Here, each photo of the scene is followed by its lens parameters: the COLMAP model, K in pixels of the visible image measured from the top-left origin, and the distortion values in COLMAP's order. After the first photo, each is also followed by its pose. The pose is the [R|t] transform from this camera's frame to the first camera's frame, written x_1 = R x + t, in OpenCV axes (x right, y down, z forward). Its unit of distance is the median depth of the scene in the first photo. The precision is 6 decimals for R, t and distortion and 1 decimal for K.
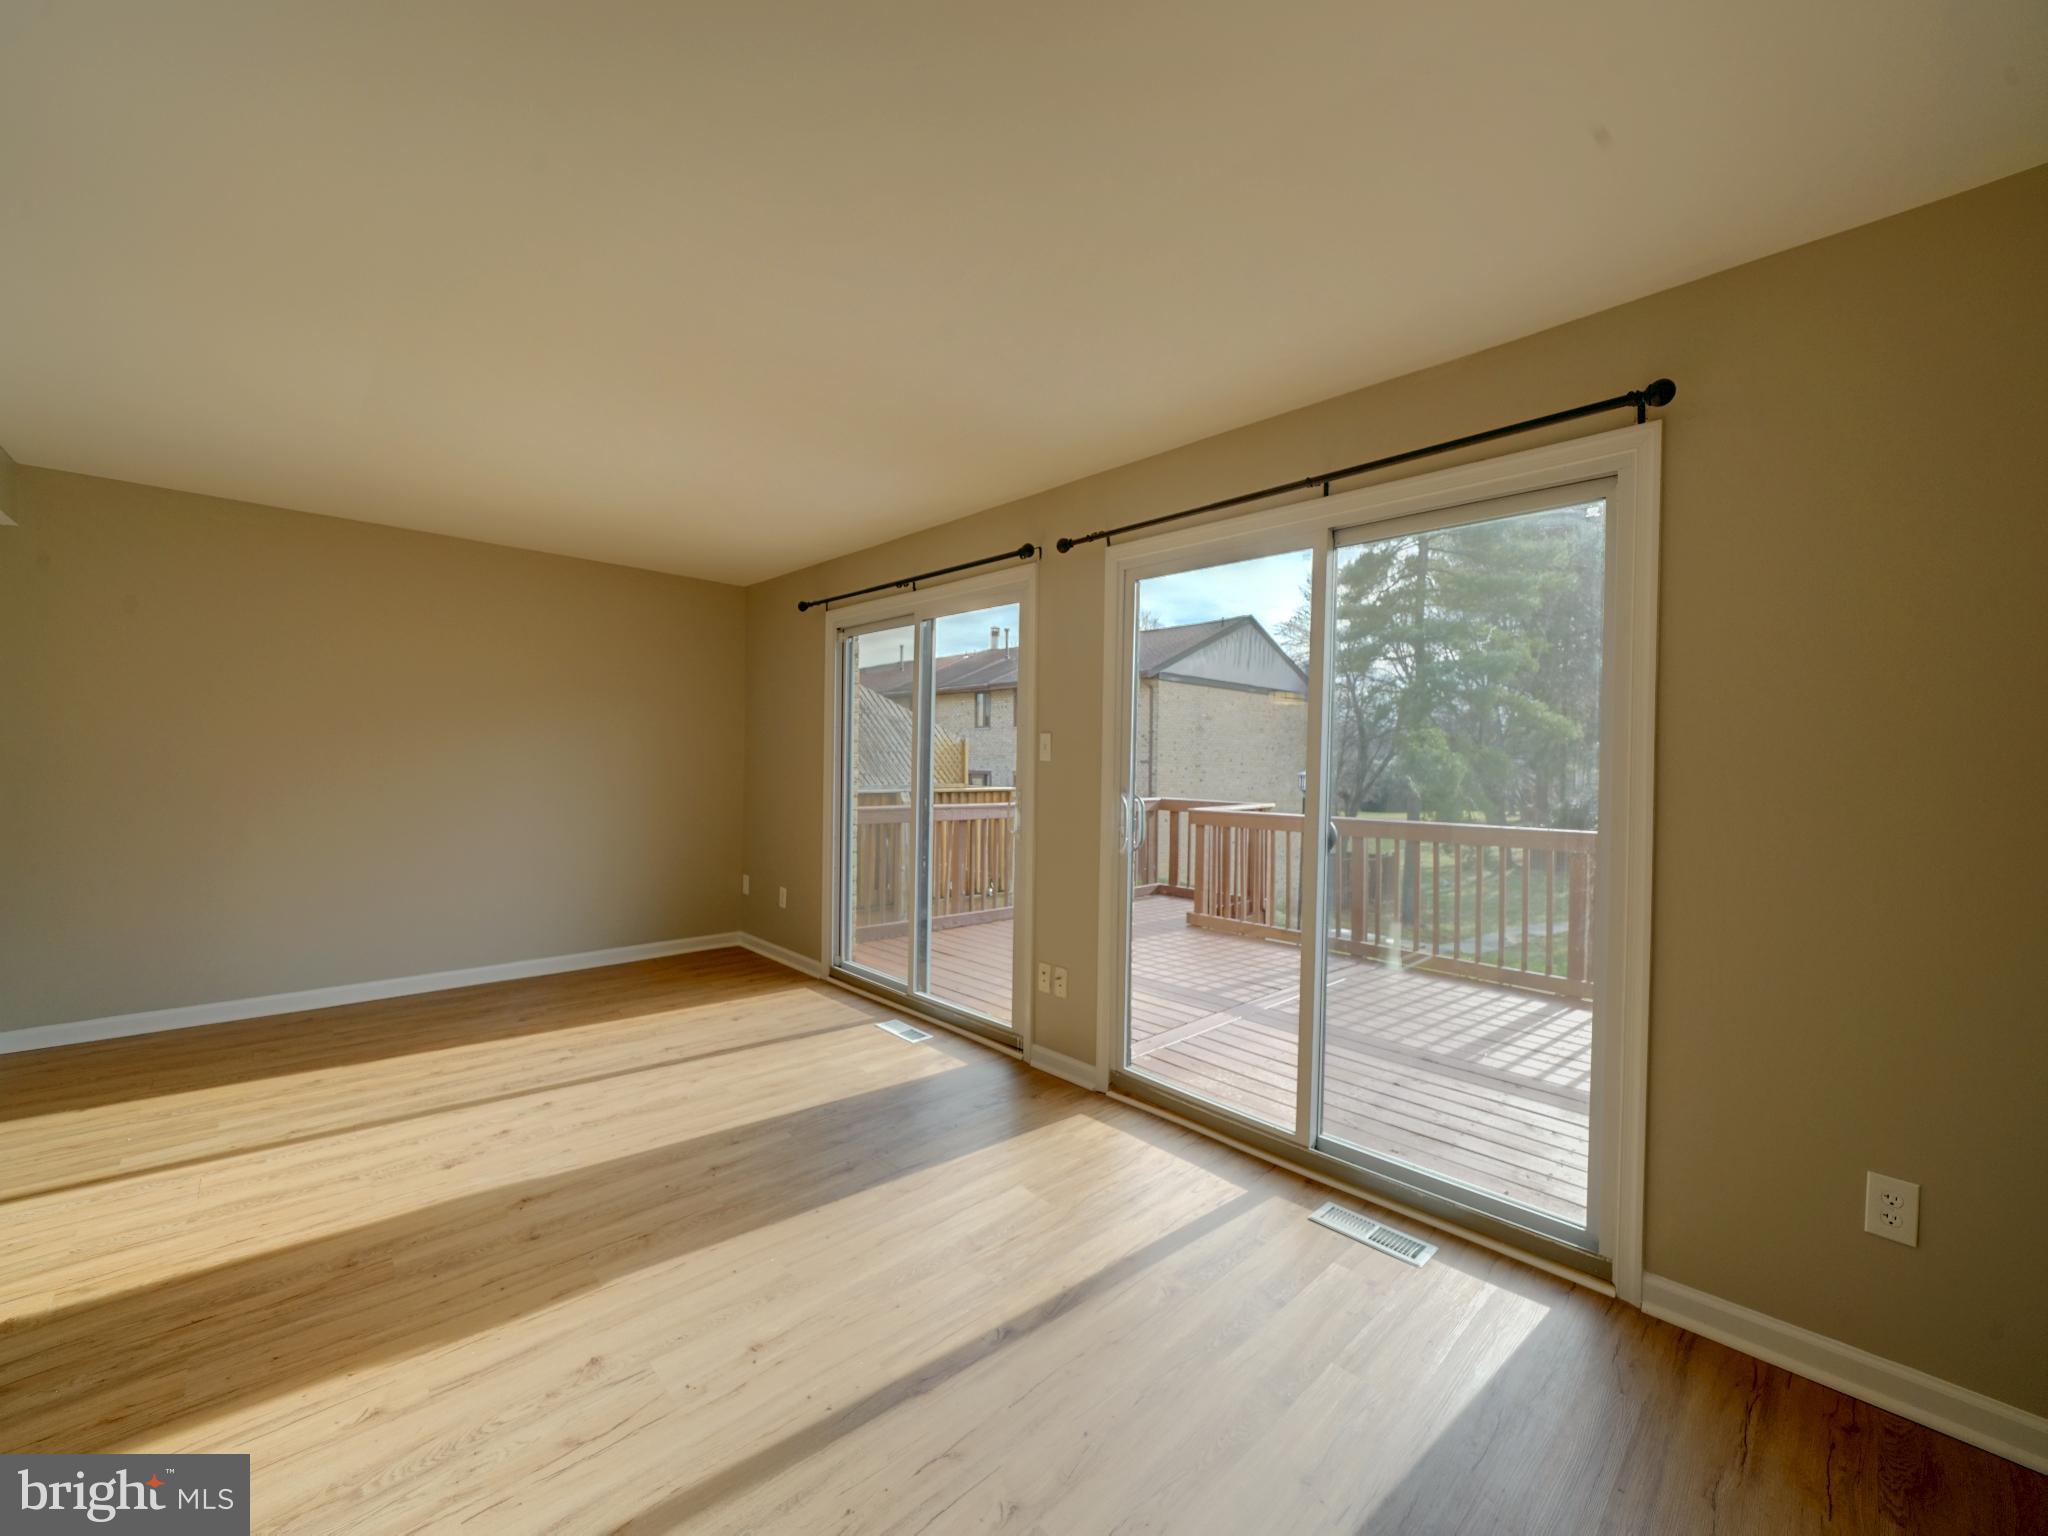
lens RADIAL K [[815.7, 0, 1008.2], [0, 815.7, 761.8], [0, 0, 1]] dist [-0.006873, 0.003470]
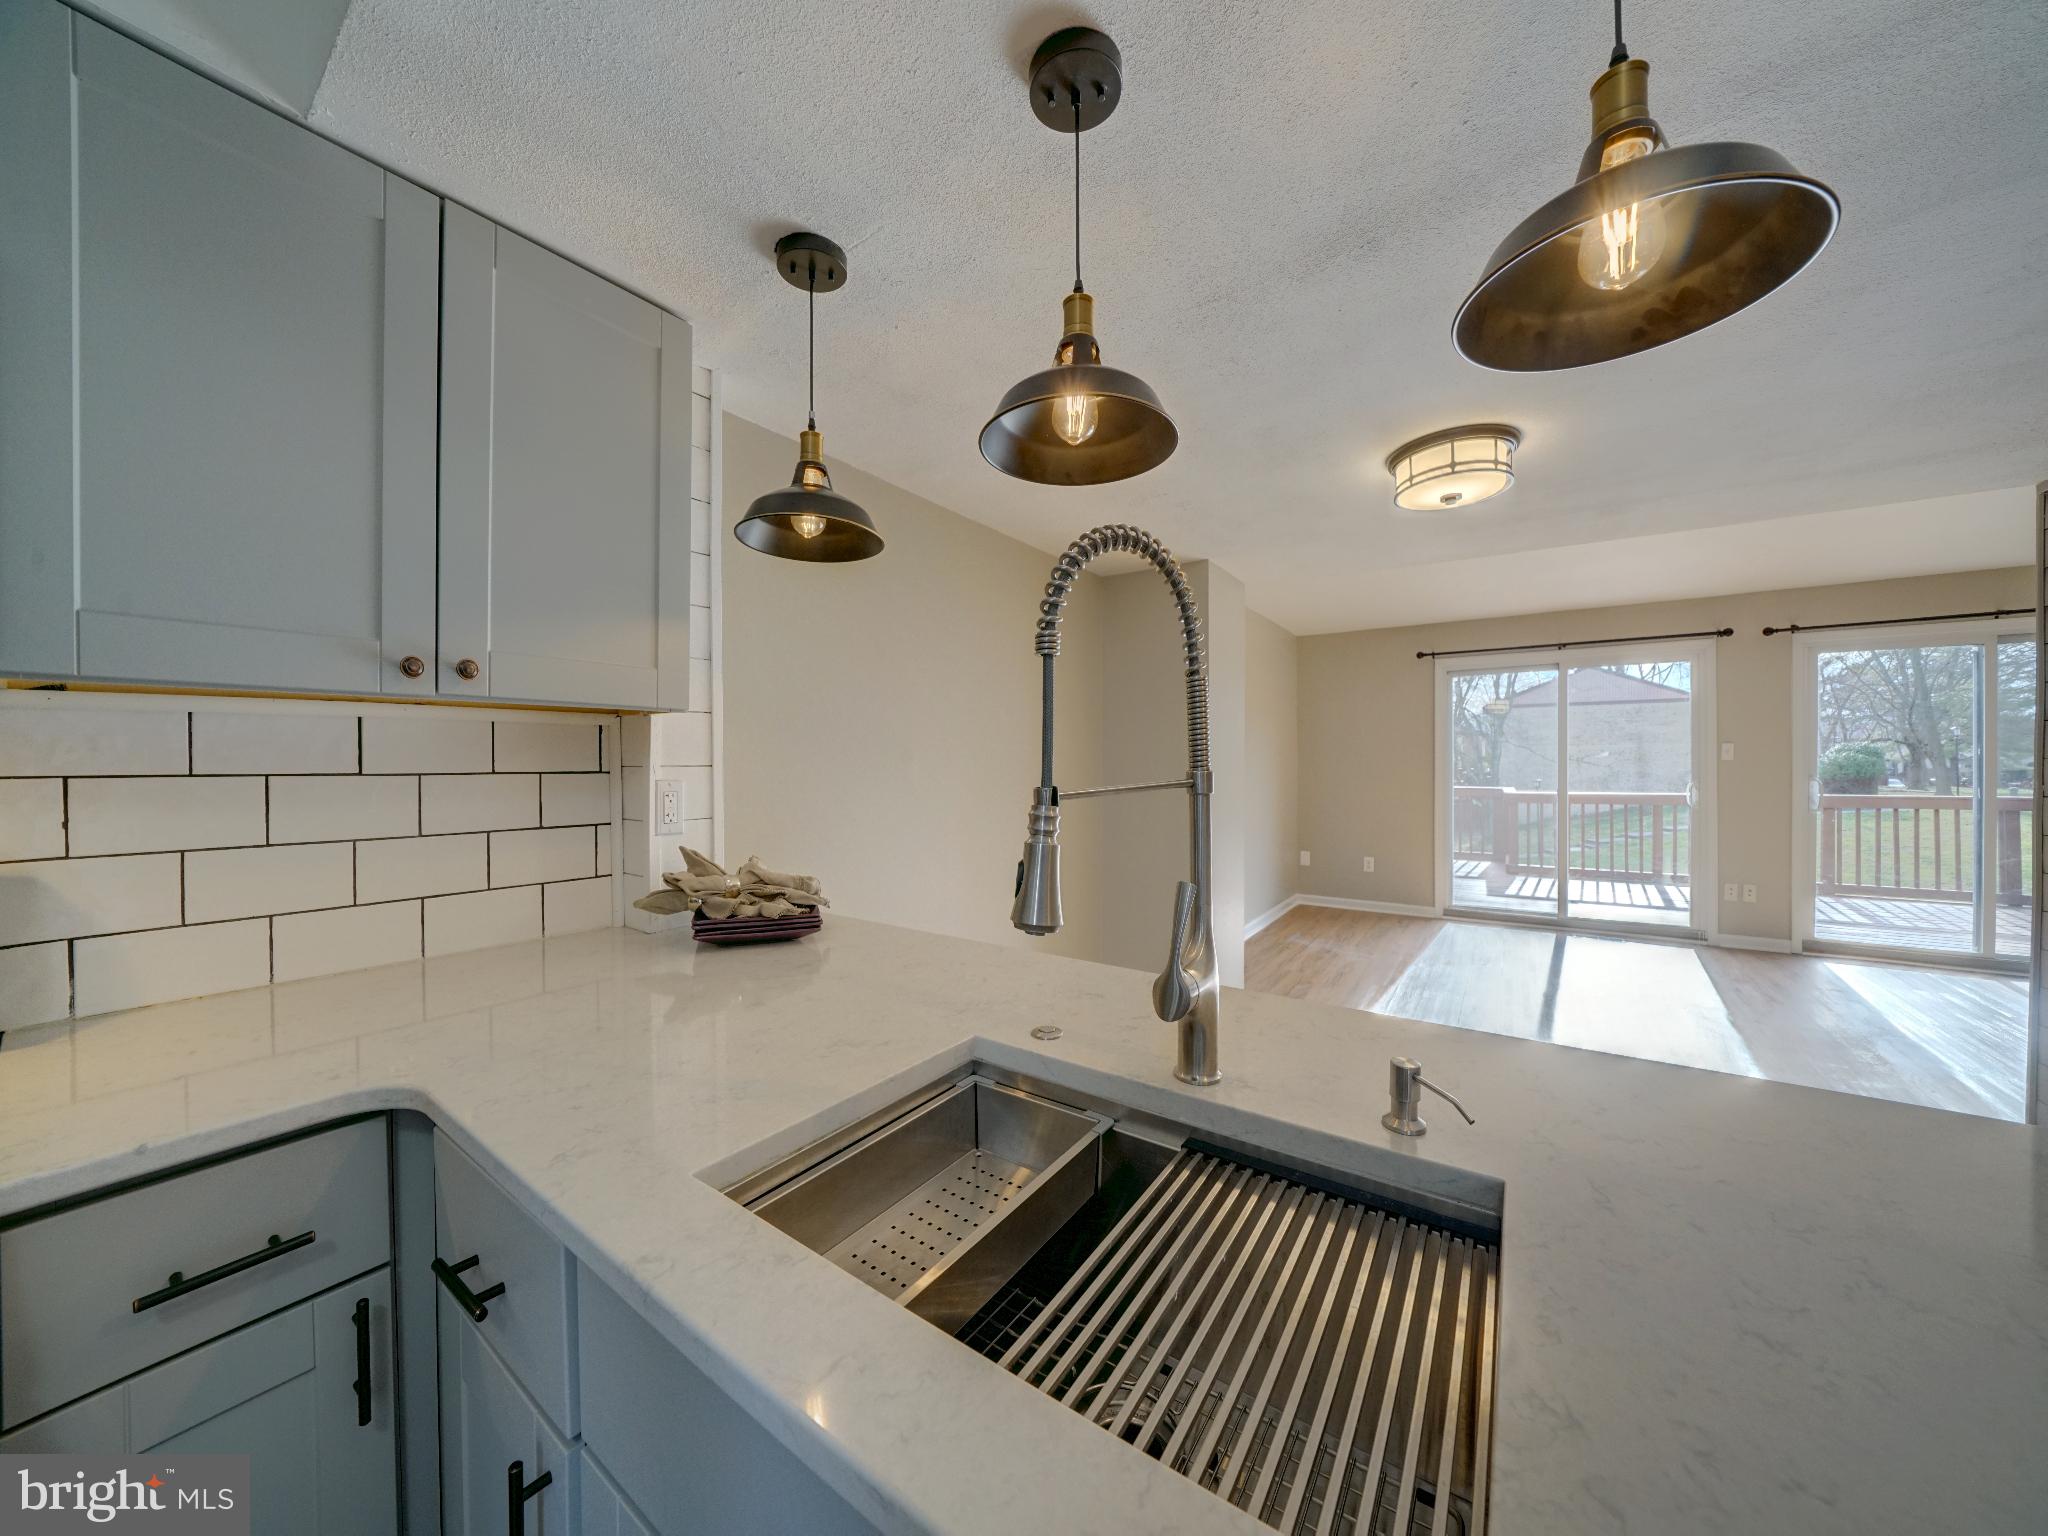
lens RADIAL K [[703.4, 0, 1028.0], [0, 703.4, 769.8], [0, 0, 1]] dist [-0.020894, 0.000442]
pose [[0.977102, -0.025365, 0.211254, -1.881324], [0.024335, 0.999676, 0.007475, -0.031332], [-0.211375, -0.002163, 0.977403, -0.064025]]
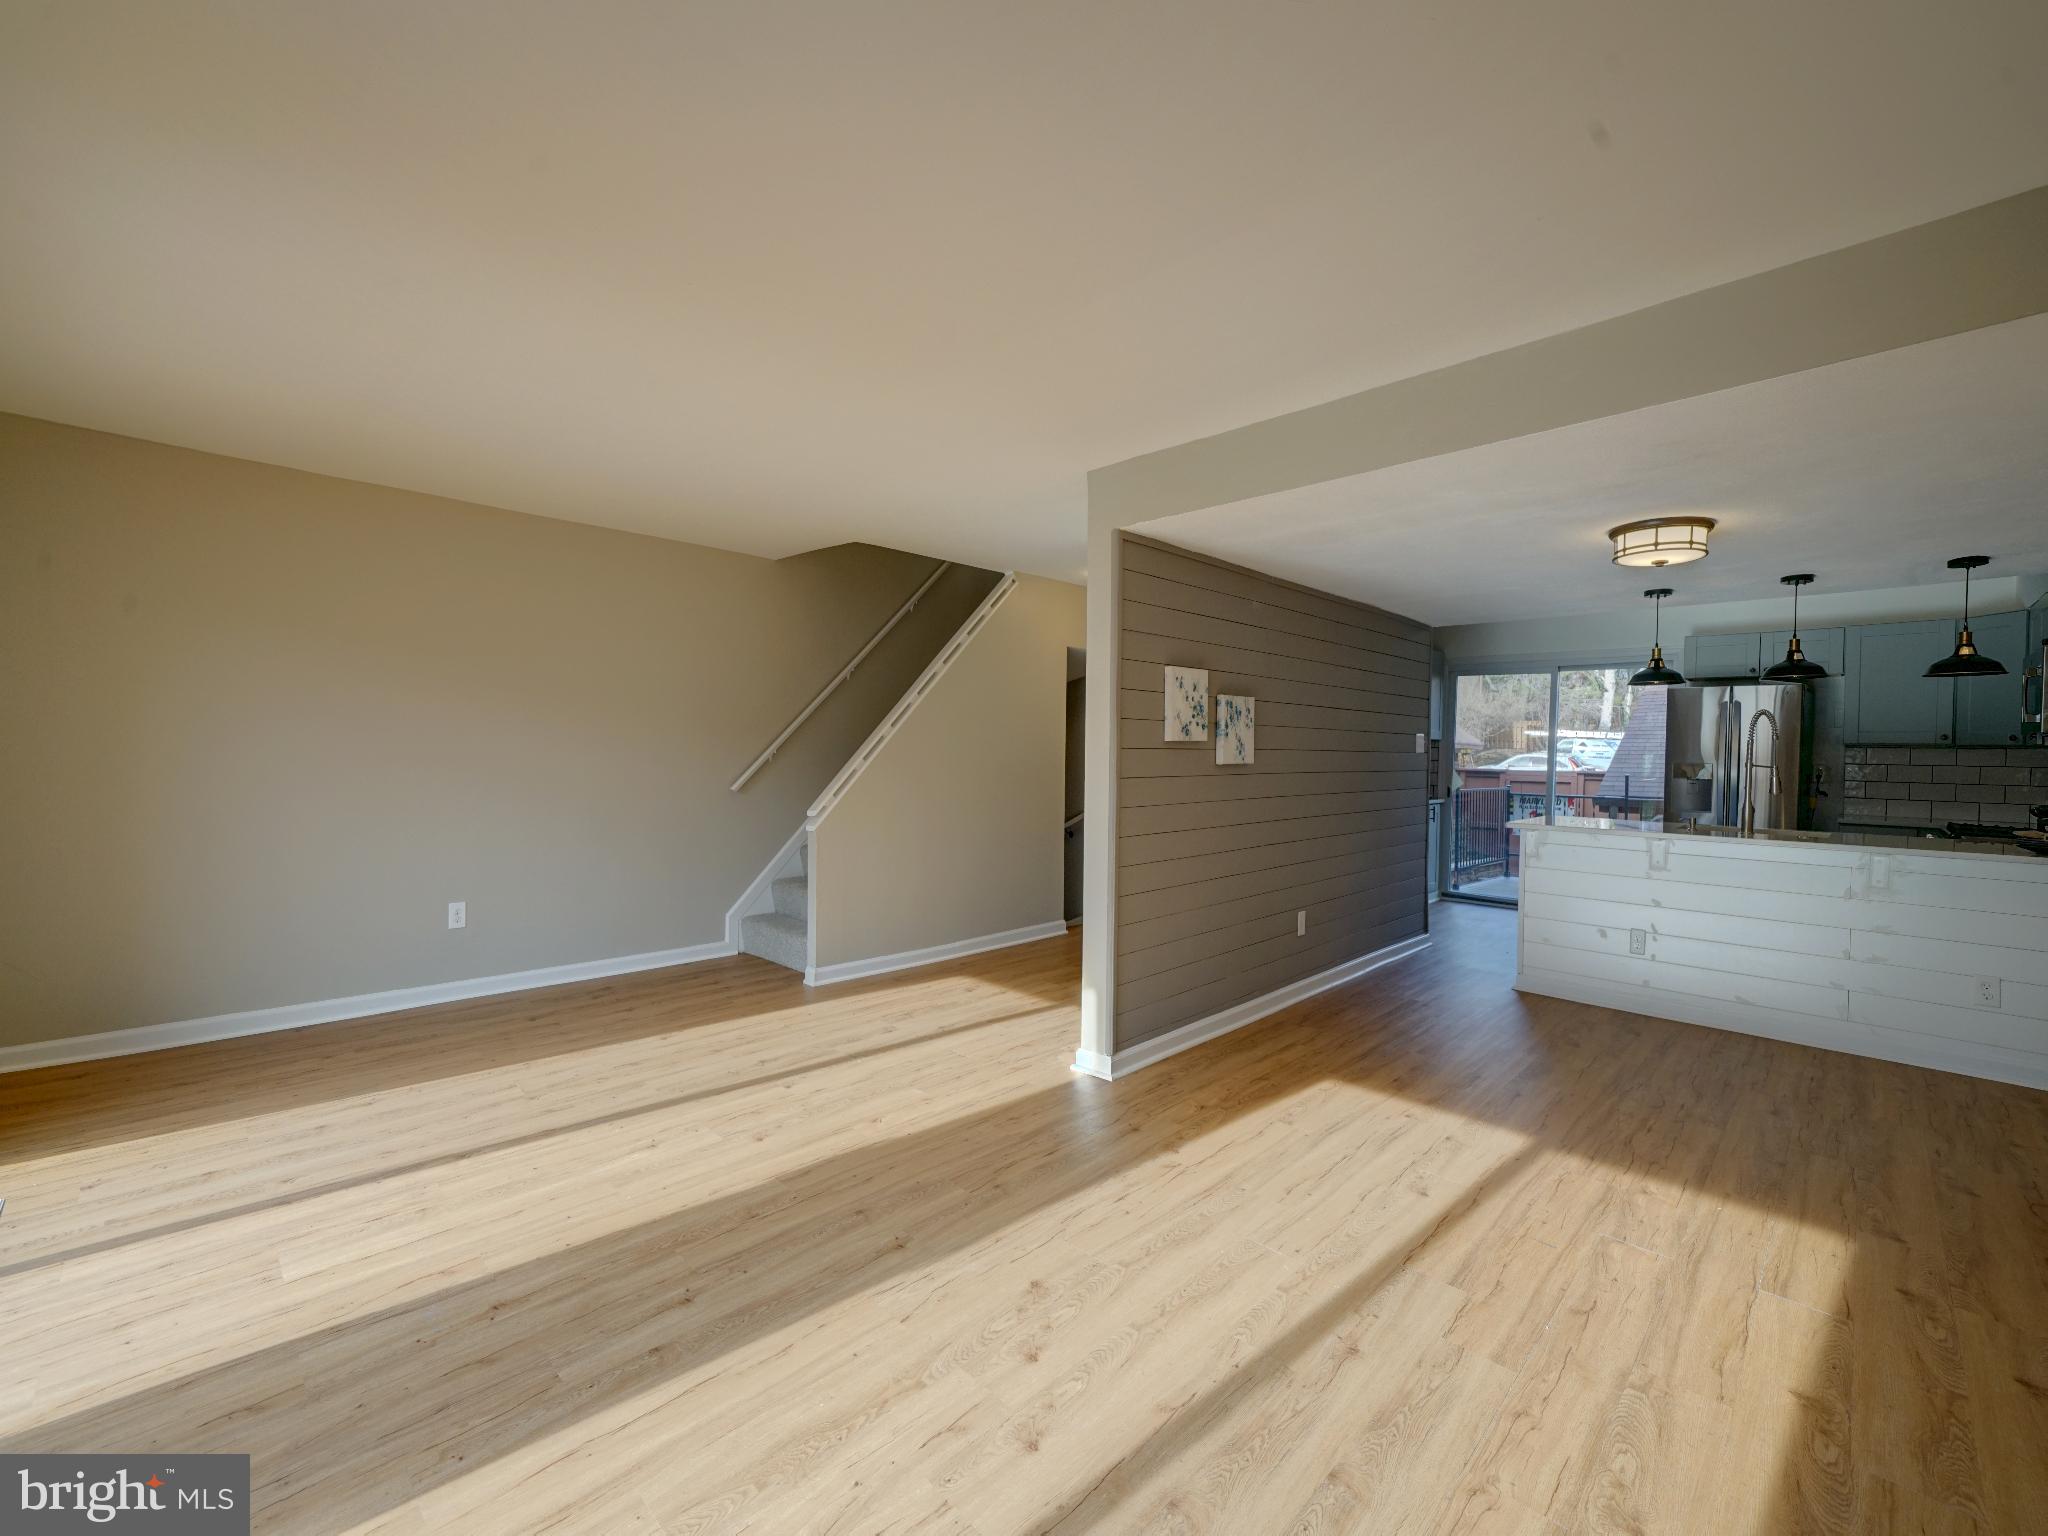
lens RADIAL K [[856.9, 0, 1003.9], [0, 856.9, 765.6], [0, 0, 1]] dist [-0.000767, 0.003690]
pose [[-0.998771, -0.035670, -0.034410, -0.521005], [-0.036428, 0.999101, 0.021670, -0.008847], [0.033606, 0.022896, -0.999173, 1.530881]]
